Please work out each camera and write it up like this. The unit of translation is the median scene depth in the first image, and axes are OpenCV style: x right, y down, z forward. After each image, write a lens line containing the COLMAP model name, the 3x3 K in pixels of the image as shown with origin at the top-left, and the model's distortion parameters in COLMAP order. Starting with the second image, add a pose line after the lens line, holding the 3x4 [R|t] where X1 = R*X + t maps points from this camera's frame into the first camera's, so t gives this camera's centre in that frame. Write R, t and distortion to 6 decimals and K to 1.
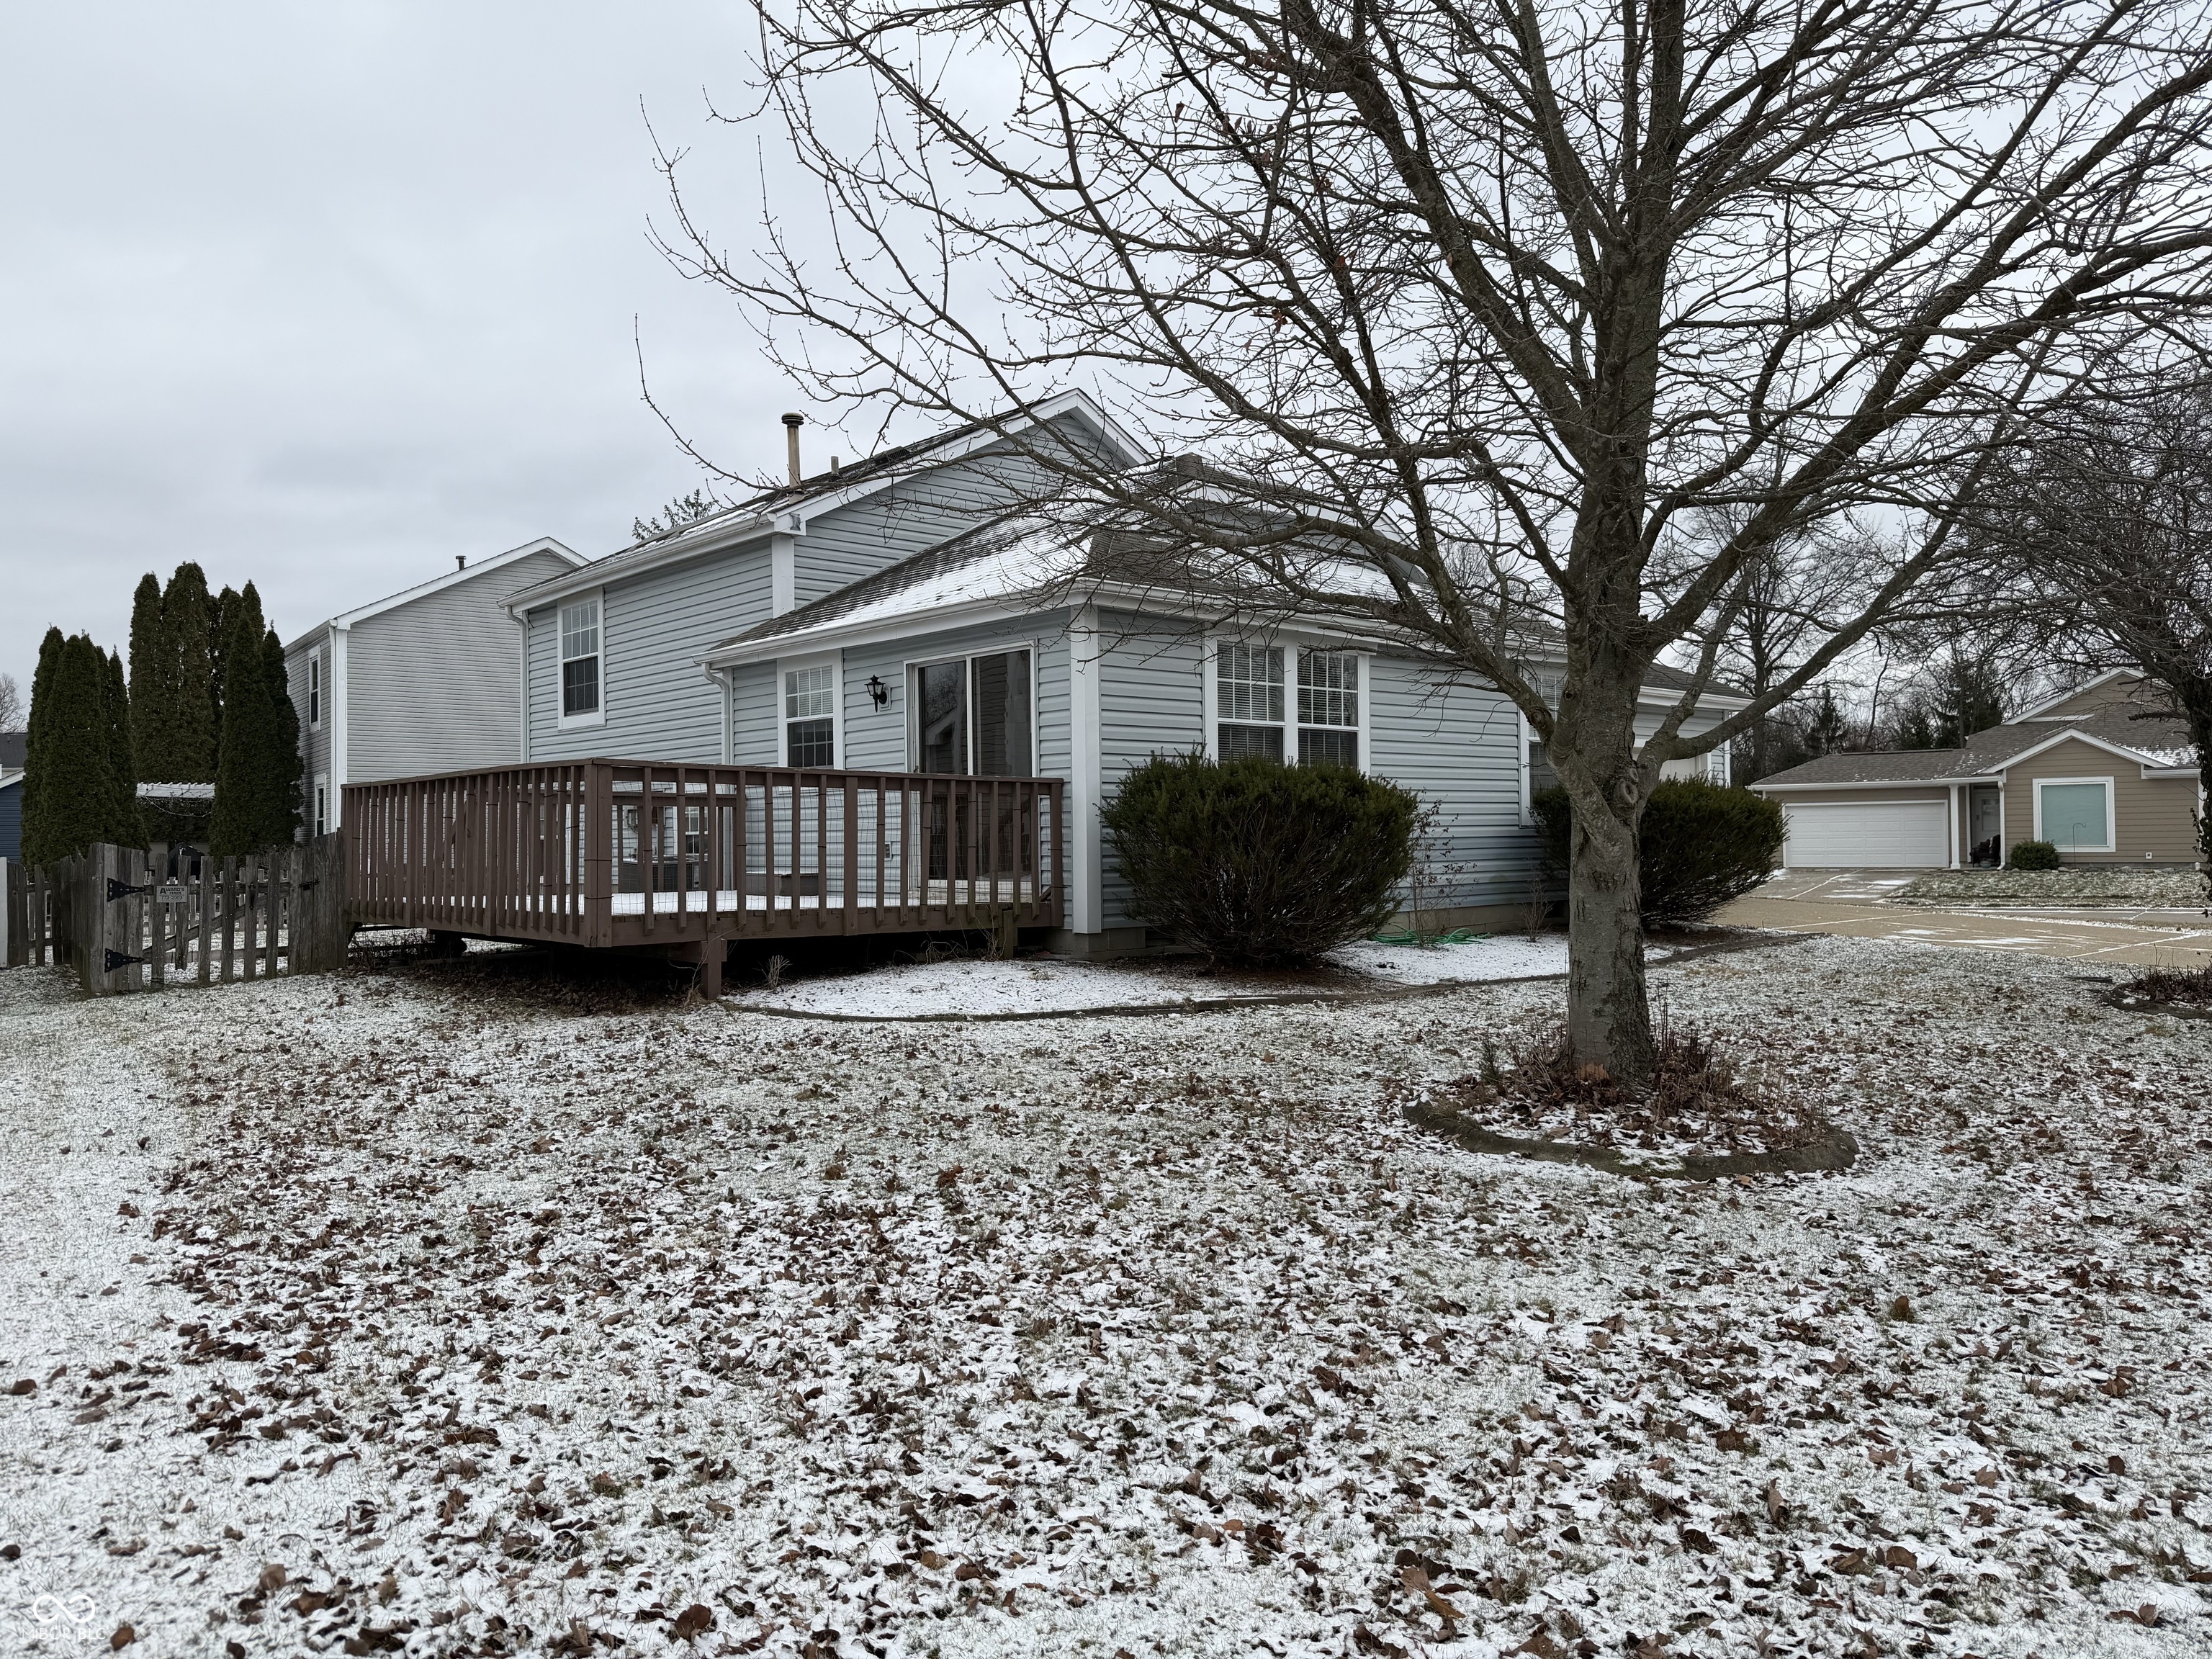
lens RADIAL K [[1542.2, 0, 1102.4], [0, 1542.2, 819.3], [0, 0, 1]] dist [0.115297, -0.193189]
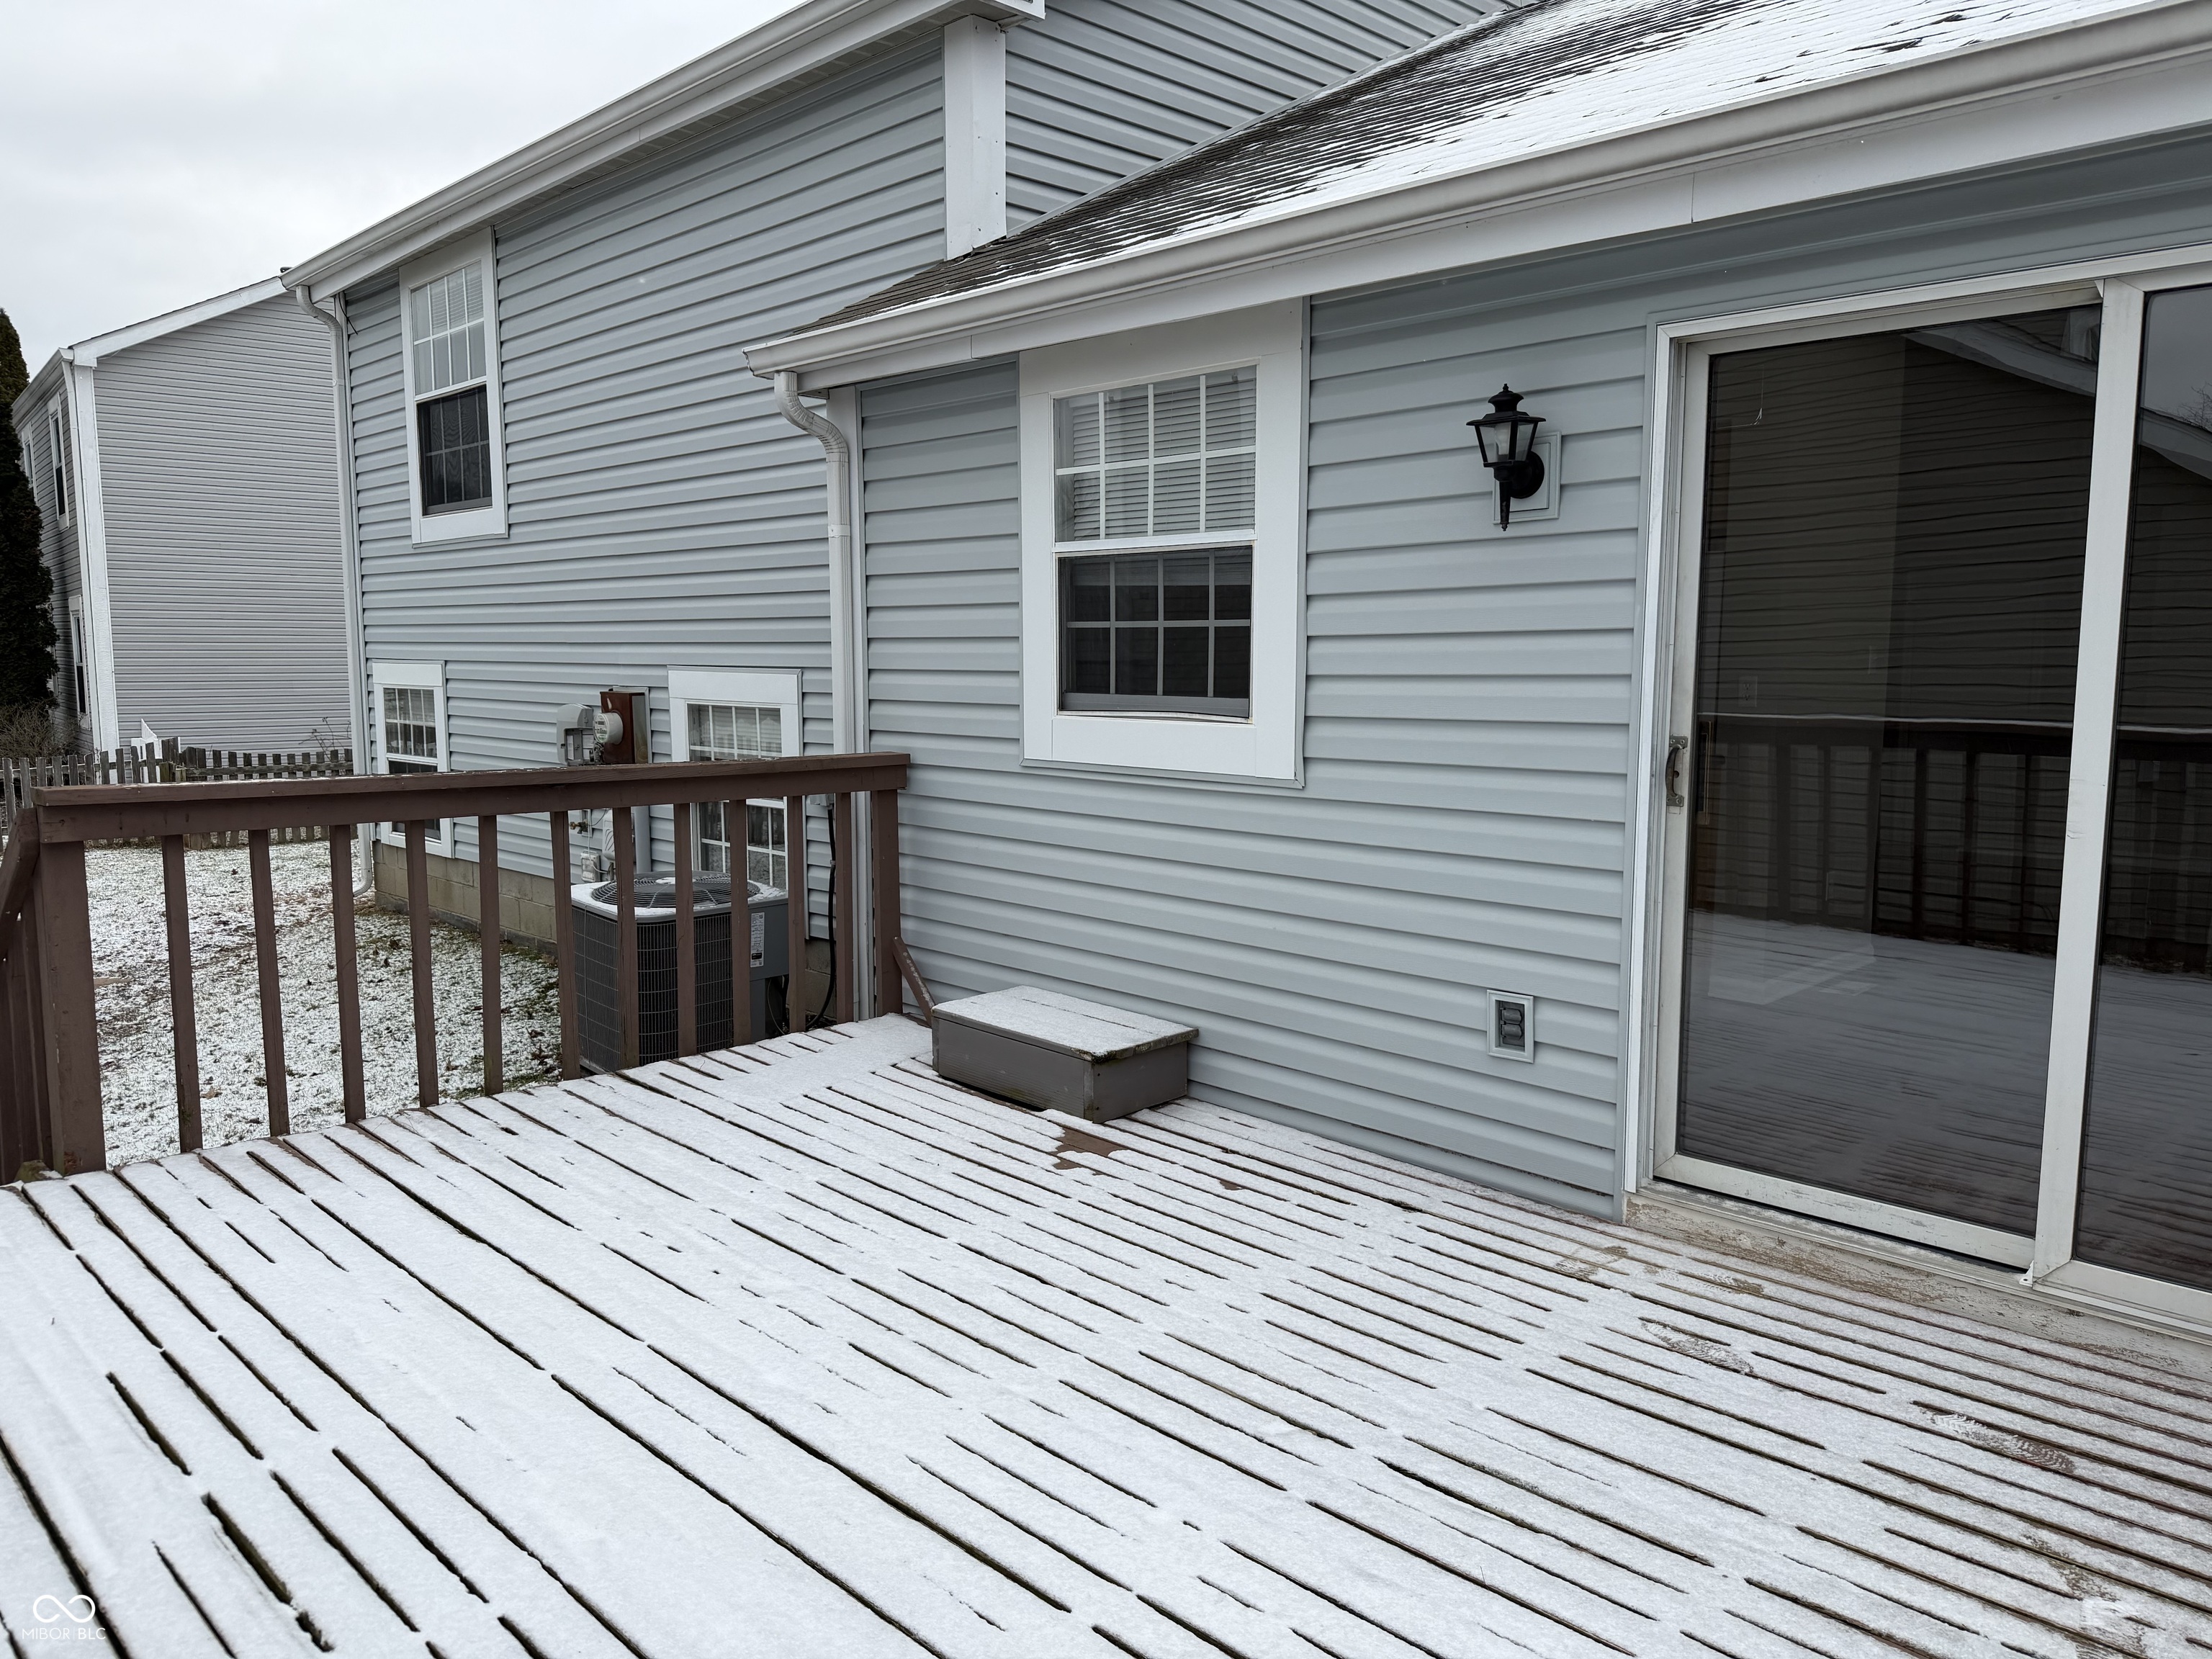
lens RADIAL K [[1546.9, 0, 1099.3], [0, 1546.9, 841.4], [0, 0, 1]] dist [0.006836, -0.014896]
pose [[0.998666, 0.004365, 0.051442, -0.159284], [-0.011597, 0.989921, 0.141143, -0.035934], [-0.050307, -0.141552, 0.988652, 0.499534]]
